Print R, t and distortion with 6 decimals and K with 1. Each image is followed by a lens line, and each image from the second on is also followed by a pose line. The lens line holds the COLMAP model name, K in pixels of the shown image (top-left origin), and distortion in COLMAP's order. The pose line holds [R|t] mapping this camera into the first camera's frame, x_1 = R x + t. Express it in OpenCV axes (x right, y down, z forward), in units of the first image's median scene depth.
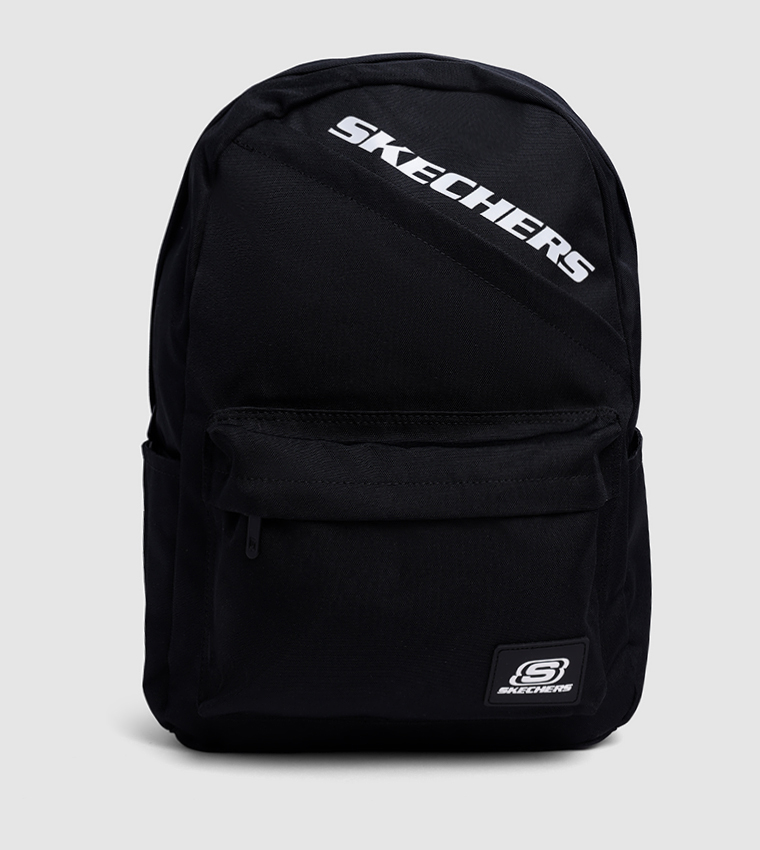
lens RADIAL K [[1449.2, 0, 380.1], [0, 1449.2, 423.6], [0, 0, 1]] dist [0.291858, 0.000000]
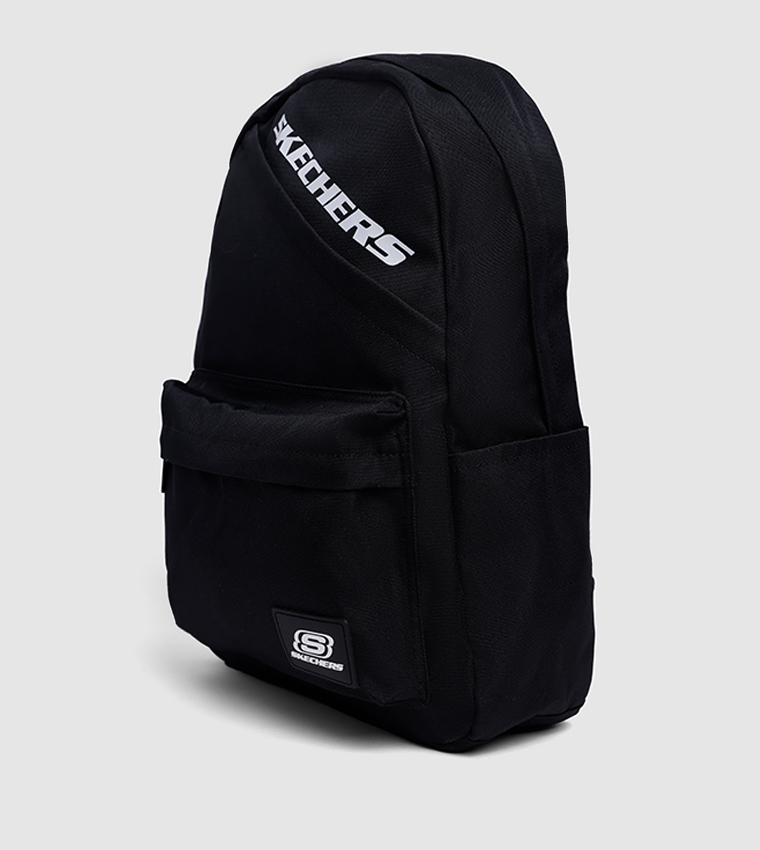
lens RADIAL K [[1449.2, 0, 376.5], [0, 1449.2, 420.9], [0, 0, 1]] dist [0.291858, 0.000000]
pose [[0.596058, 0.093937, -0.797428, 0.936010], [-0.111308, 0.993211, 0.033800, -0.024792], [0.795189, 0.068613, 0.602467, 0.410710]]
